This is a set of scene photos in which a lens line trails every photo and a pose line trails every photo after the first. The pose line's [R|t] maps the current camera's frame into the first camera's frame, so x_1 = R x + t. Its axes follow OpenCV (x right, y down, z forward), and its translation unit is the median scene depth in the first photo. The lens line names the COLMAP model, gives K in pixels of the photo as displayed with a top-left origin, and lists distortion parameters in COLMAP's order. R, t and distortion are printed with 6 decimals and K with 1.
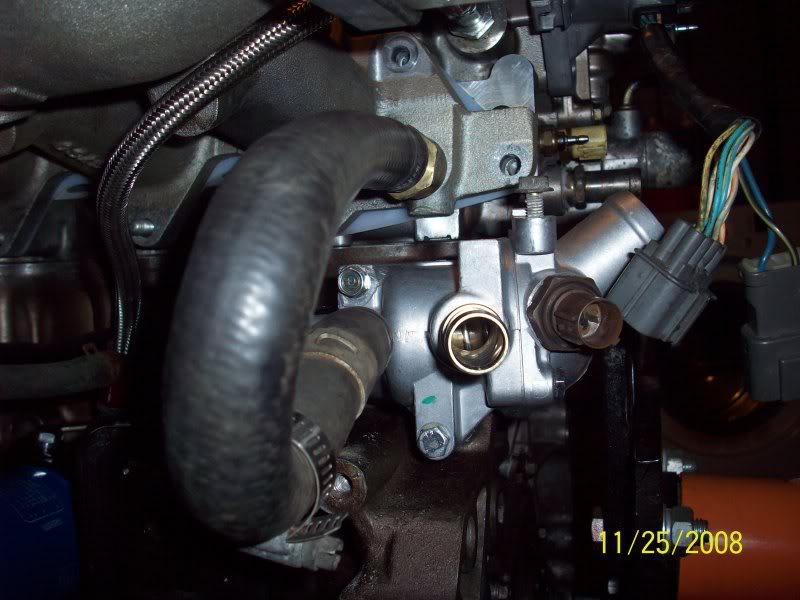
lens RADIAL K [[845.7, 0, 400.0], [0, 845.7, 300.0], [0, 0, 1]] dist [-0.136193, 0.020978]
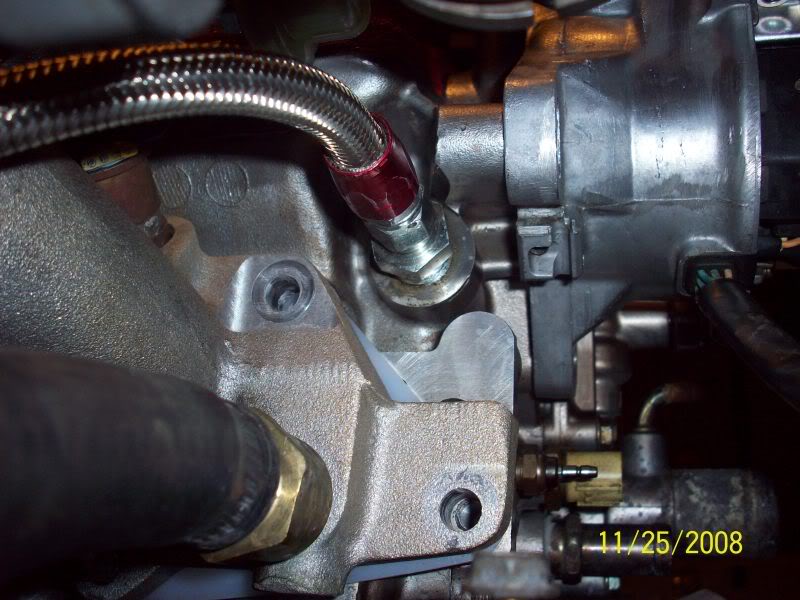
lens RADIAL K [[845.7, 0, 400.0], [0, 845.7, 300.0], [0, 0, 1]] dist [-0.136193, 0.020978]
pose [[0.993830, 0.108346, 0.023744, 0.058496], [-0.092266, 0.926353, -0.365180, -0.076530], [-0.061561, 0.360736, 0.930634, 0.411178]]
